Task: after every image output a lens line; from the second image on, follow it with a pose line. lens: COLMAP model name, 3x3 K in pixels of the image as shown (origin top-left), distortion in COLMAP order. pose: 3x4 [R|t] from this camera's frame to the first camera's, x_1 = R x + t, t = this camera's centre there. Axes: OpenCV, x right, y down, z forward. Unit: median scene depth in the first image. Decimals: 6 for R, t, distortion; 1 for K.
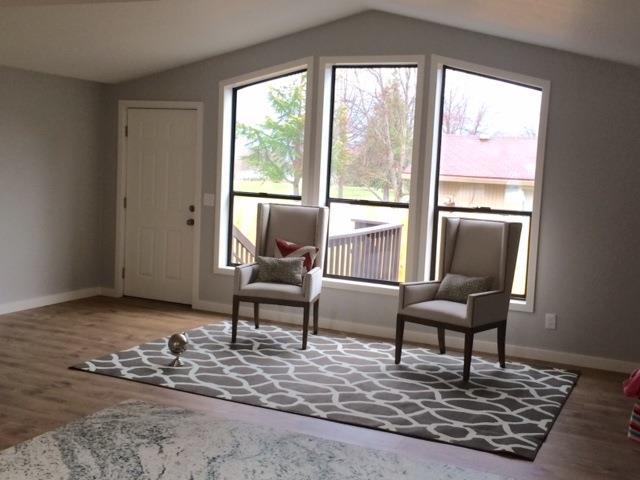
lens RADIAL K [[779.3, 0, 319.9], [0, 779.3, 233.2], [0, 0, 1]] dist [0.055306, 0.000000]
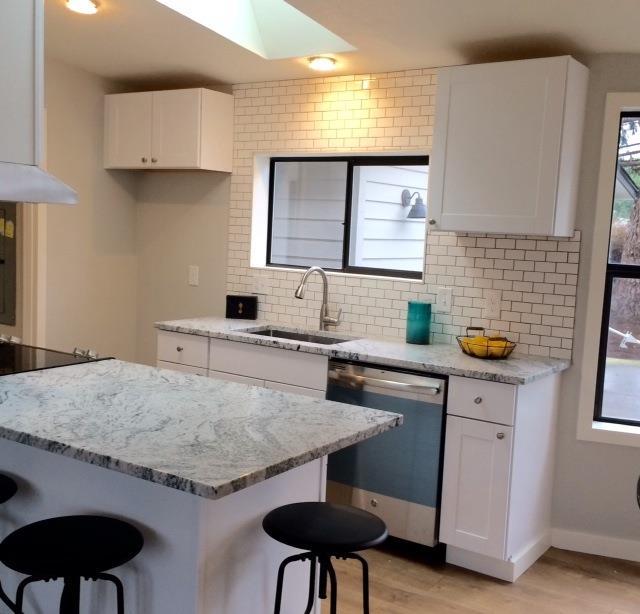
lens RADIAL K [[785.2, 0, 303.3], [0, 785.2, 311.7], [0, 0, 1]] dist [0.057875, 0.000000]
pose [[-0.980860, -0.112210, 0.159131, -0.155487], [-0.077887, 0.975126, 0.207518, -0.048914], [-0.178459, 0.191152, -0.965201, 0.612826]]
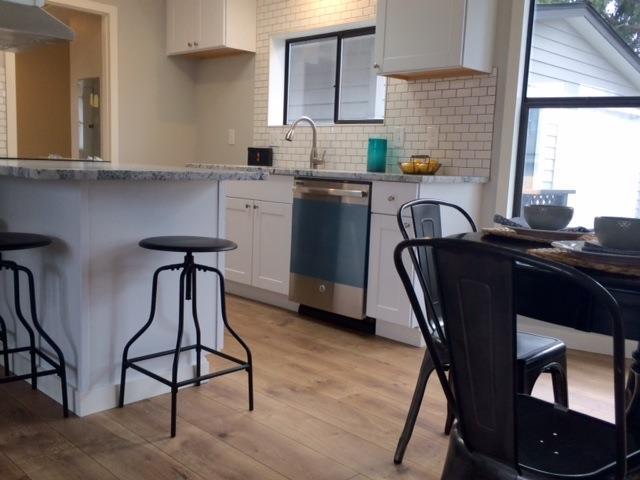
lens RADIAL K [[627.6, 0, 317.3], [0, 627.6, 239.6], [0, 0, 1]] dist [0.050839, 0.000000]
pose [[-0.934680, -0.127908, 0.331683, -0.321935], [-0.052451, 0.972435, 0.227197, 0.031832], [-0.351600, 0.194960, -0.915624, 0.598089]]
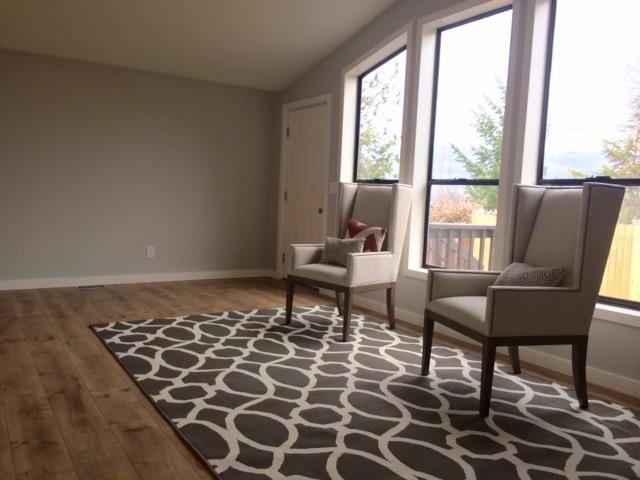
lens RADIAL K [[545.7, 0, 317.1], [0, 545.7, 239.6], [0, 0, 1]] dist [0.046085, -0.044912]
pose [[0.838970, 0.028604, -0.543426, 0.306017], [-0.048406, 0.998582, -0.022170, 0.055369], [0.542021, 0.044906, 0.839164, 0.512363]]
